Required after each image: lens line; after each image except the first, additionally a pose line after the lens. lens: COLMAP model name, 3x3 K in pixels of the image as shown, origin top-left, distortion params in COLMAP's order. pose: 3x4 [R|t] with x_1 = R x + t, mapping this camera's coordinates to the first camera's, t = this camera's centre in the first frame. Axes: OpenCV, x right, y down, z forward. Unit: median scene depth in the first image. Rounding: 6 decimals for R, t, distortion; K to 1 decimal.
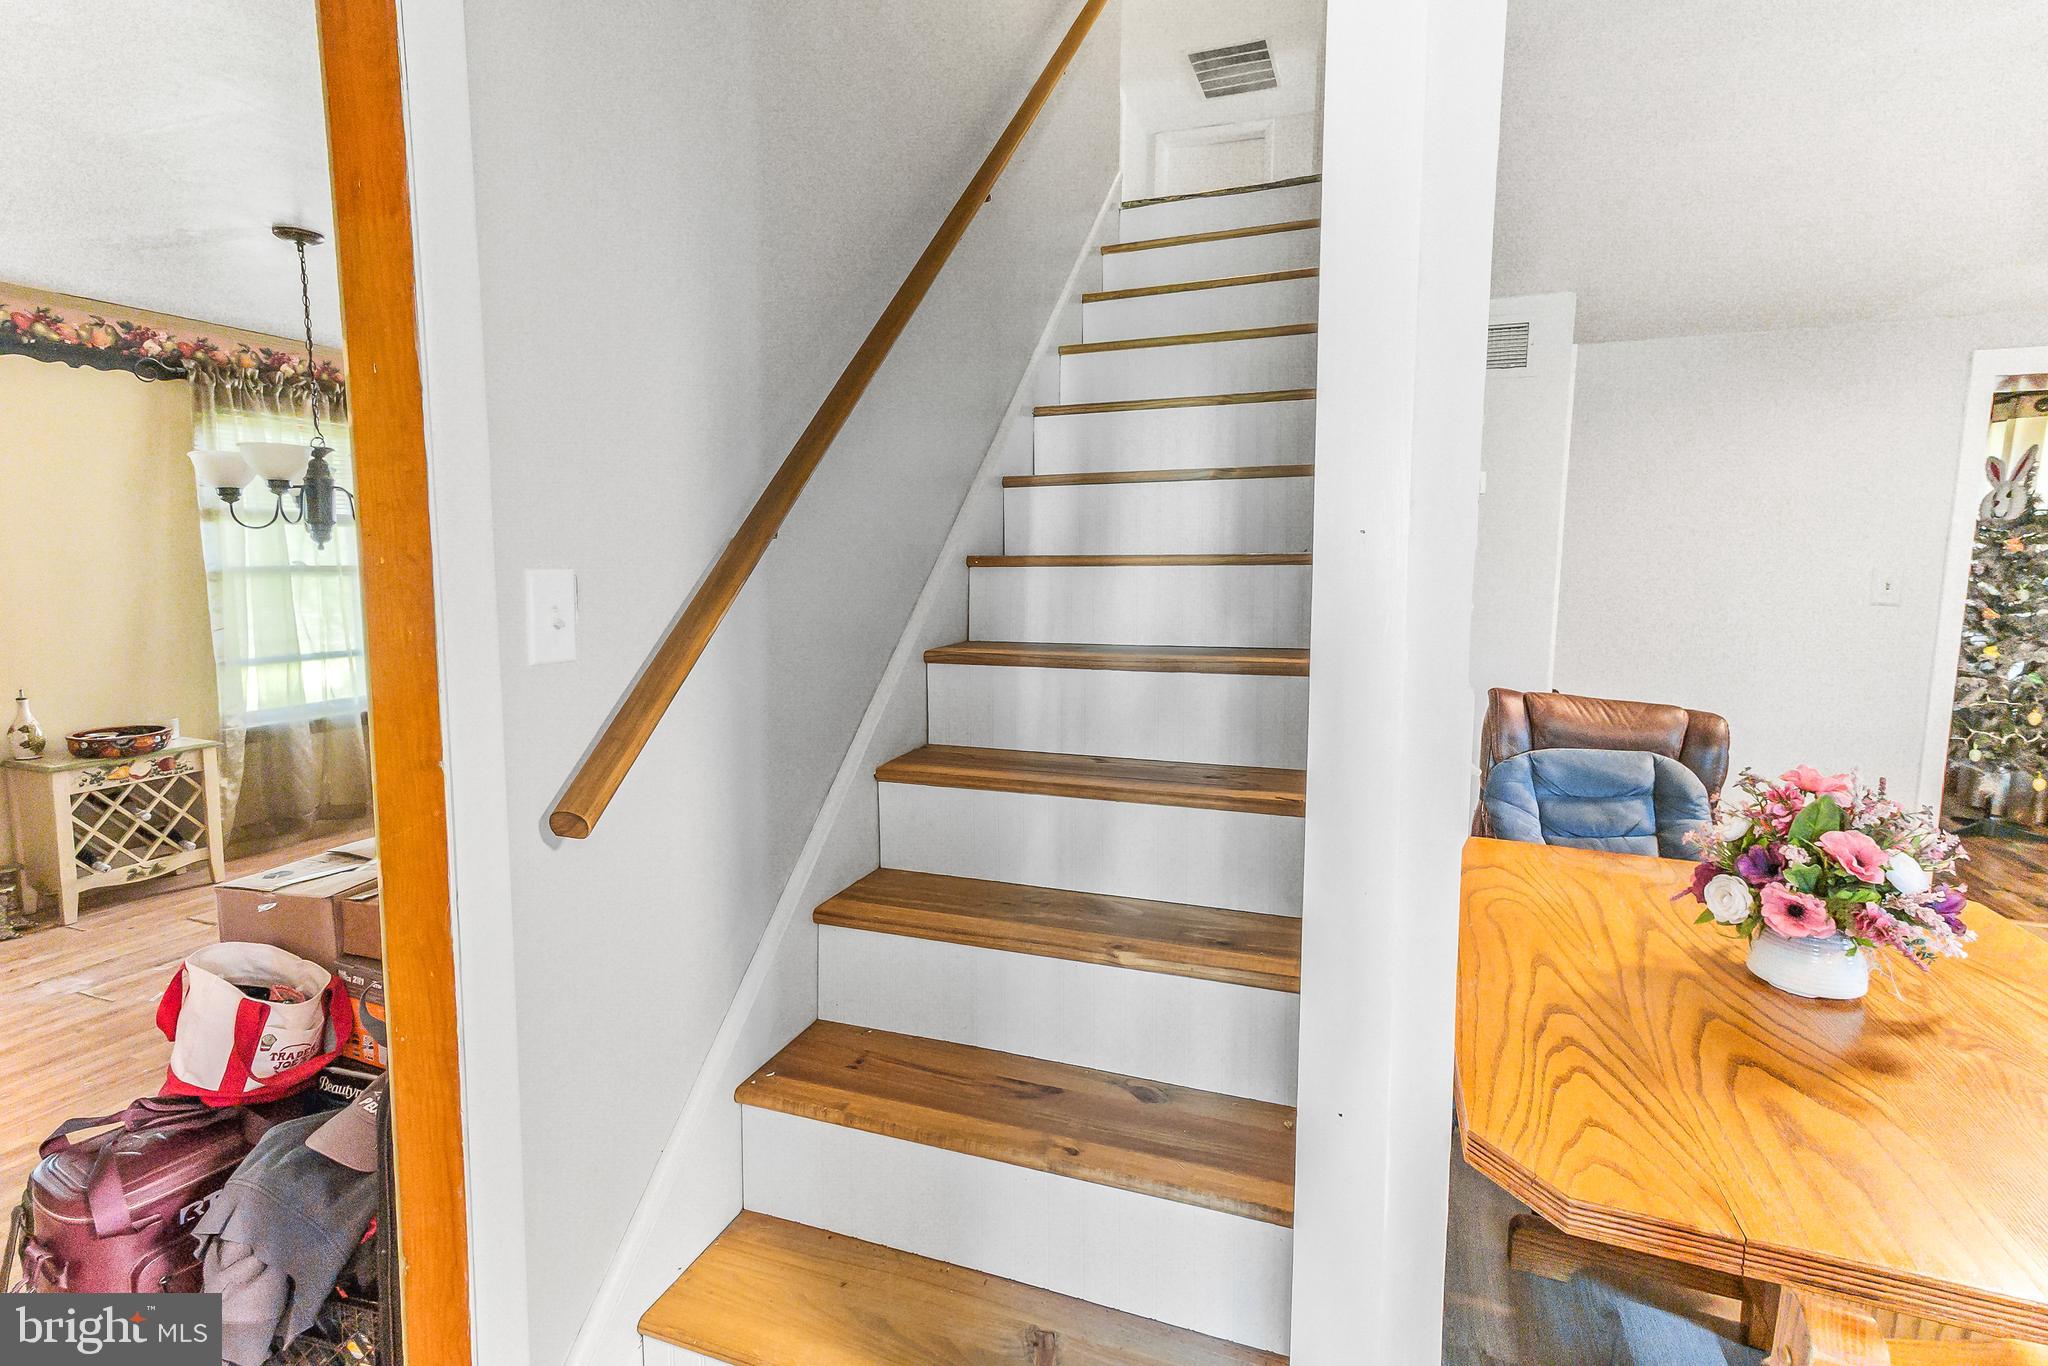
lens RADIAL K [[941.7, 0, 1030.2], [0, 941.7, 654.7], [0, 0, 1]] dist [0.018630, 0.002202]
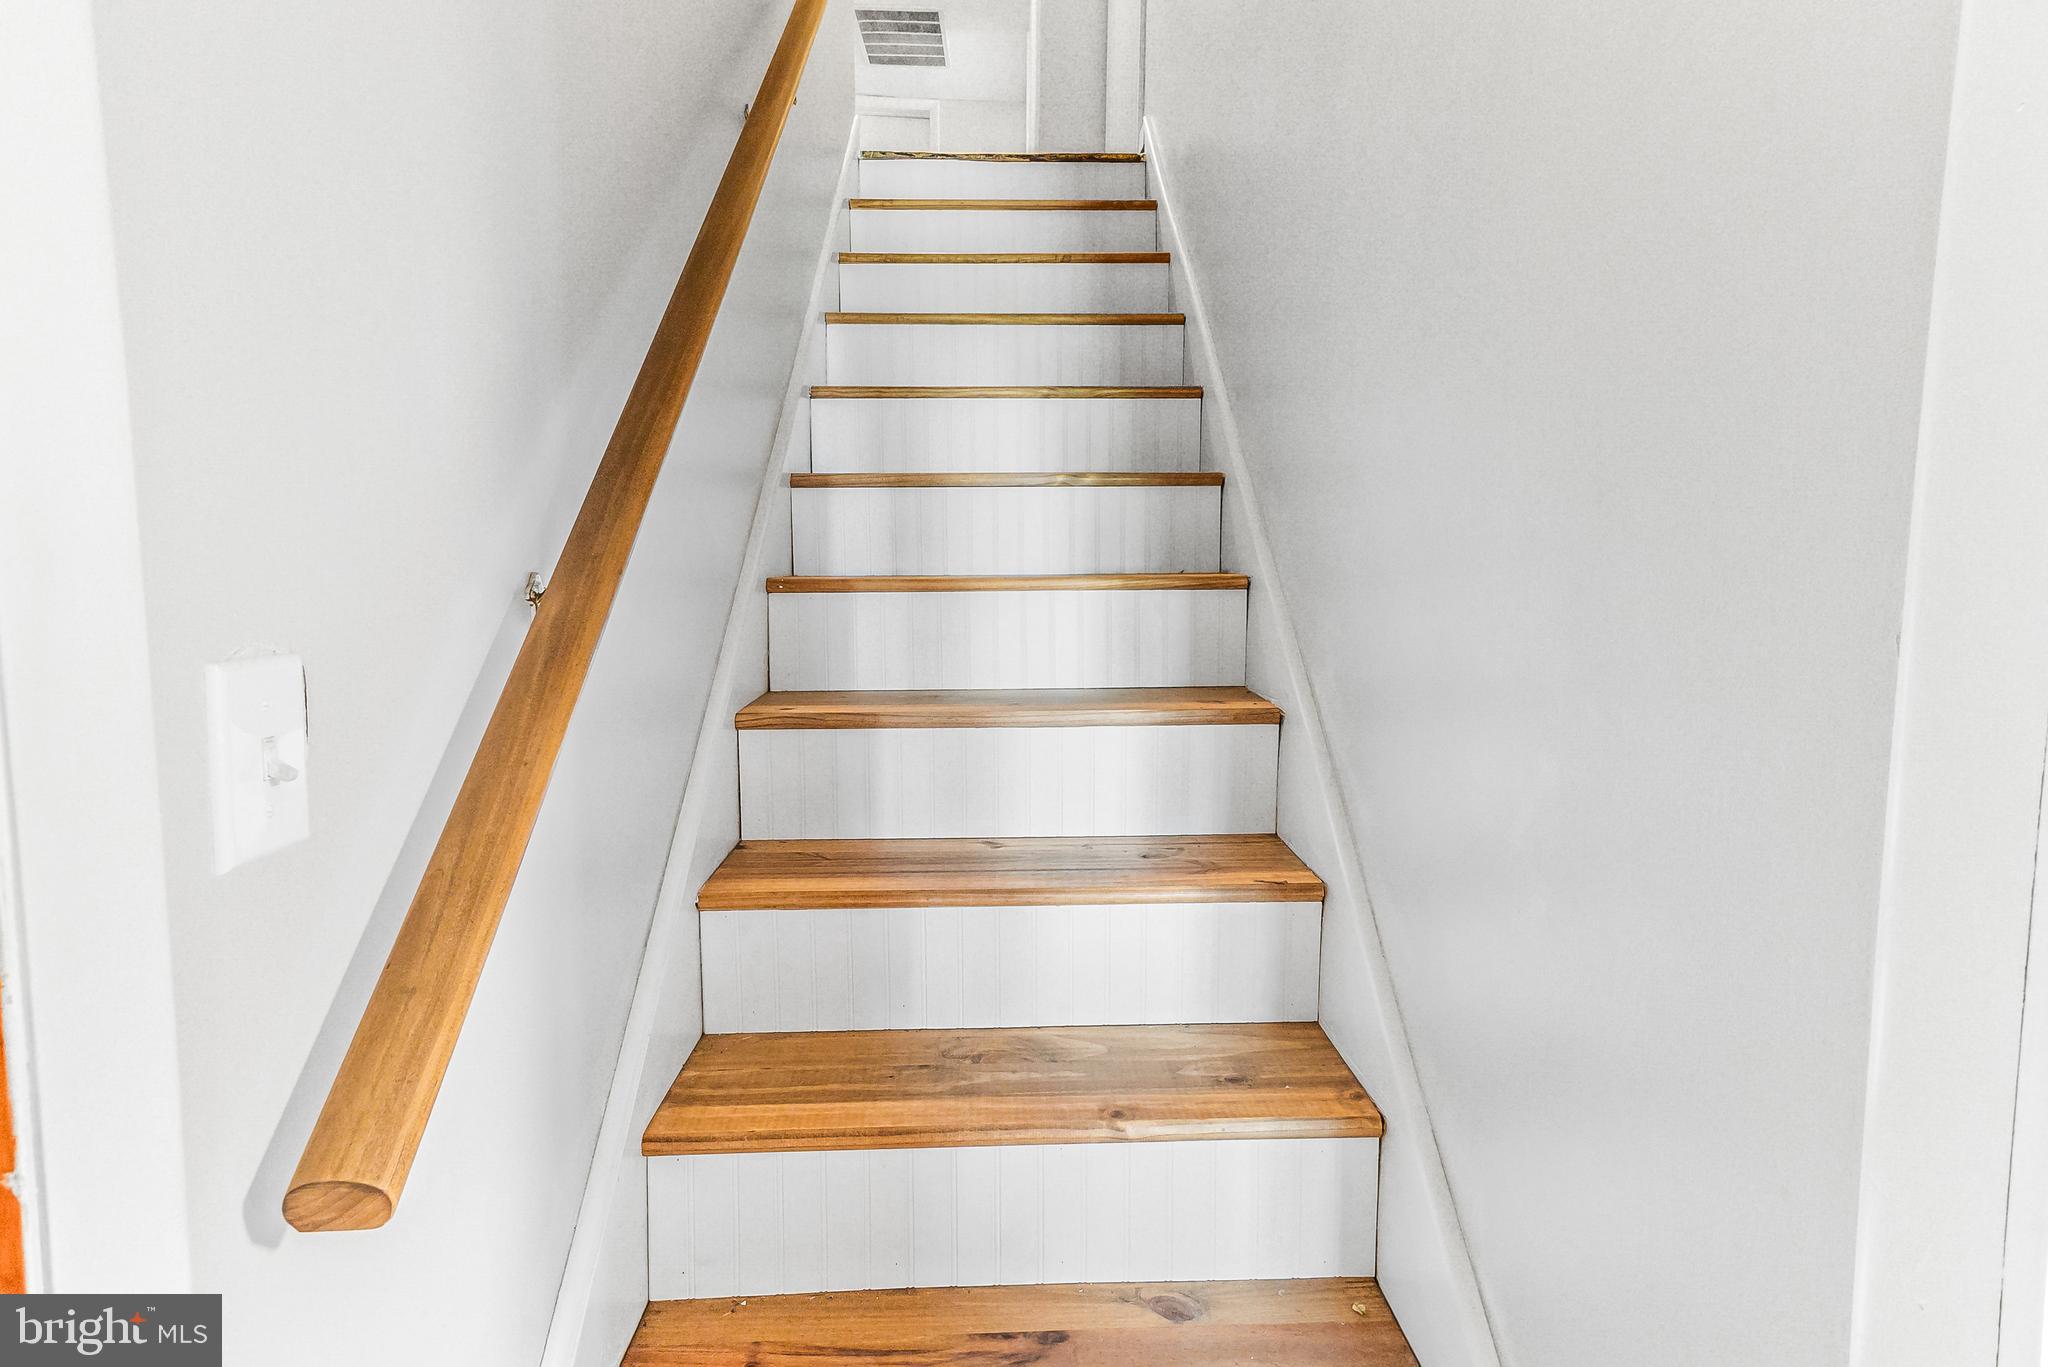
lens RADIAL K [[976.8, 0, 1021.9], [0, 976.8, 654.8], [0, 0, 1]] dist [0.022659, 0.000243]
pose [[0.927192, -0.037861, 0.372669, -0.191033], [0.039081, 0.999227, 0.004284, -0.045192], [-0.372543, 0.010593, 0.927955, 0.228213]]
